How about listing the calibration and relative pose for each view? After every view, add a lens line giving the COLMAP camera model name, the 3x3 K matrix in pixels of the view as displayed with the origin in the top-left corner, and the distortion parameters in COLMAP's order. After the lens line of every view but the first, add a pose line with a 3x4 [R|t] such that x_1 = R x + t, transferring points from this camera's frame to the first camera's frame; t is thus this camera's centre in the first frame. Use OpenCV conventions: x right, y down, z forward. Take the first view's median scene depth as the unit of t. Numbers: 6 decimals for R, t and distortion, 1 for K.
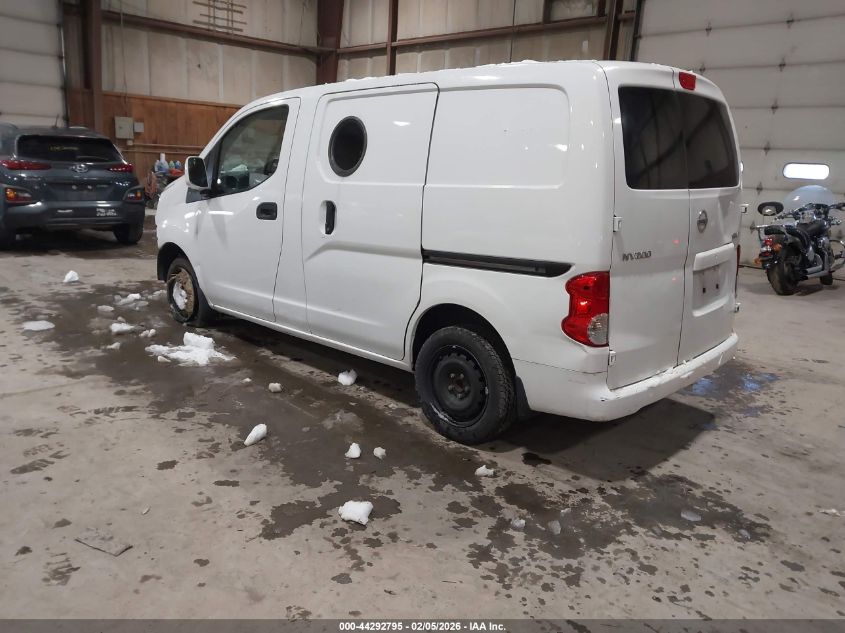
lens RADIAL K [[680.5, 0, 422.5], [0, 680.5, 316.5], [0, 0, 1]] dist [0.003126, 0.002903]
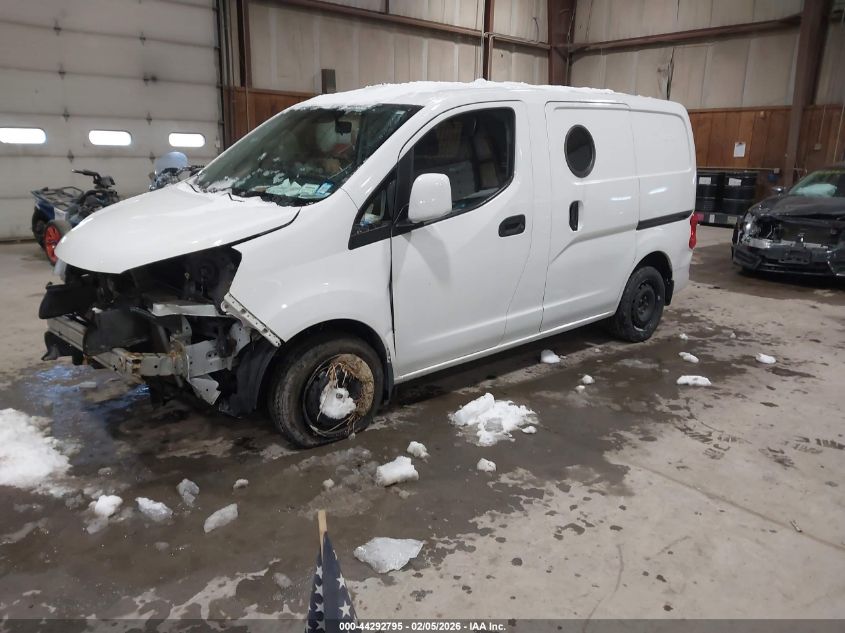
lens RADIAL K [[680.5, 0, 422.5], [0, 680.5, 316.5], [0, 0, 1]] dist [0.003126, 0.002903]
pose [[0.041743, -0.287545, 0.956857, -1.283075], [0.207311, 0.939342, 0.273238, -0.352567], [-0.977384, 0.186961, 0.098822, 1.181537]]
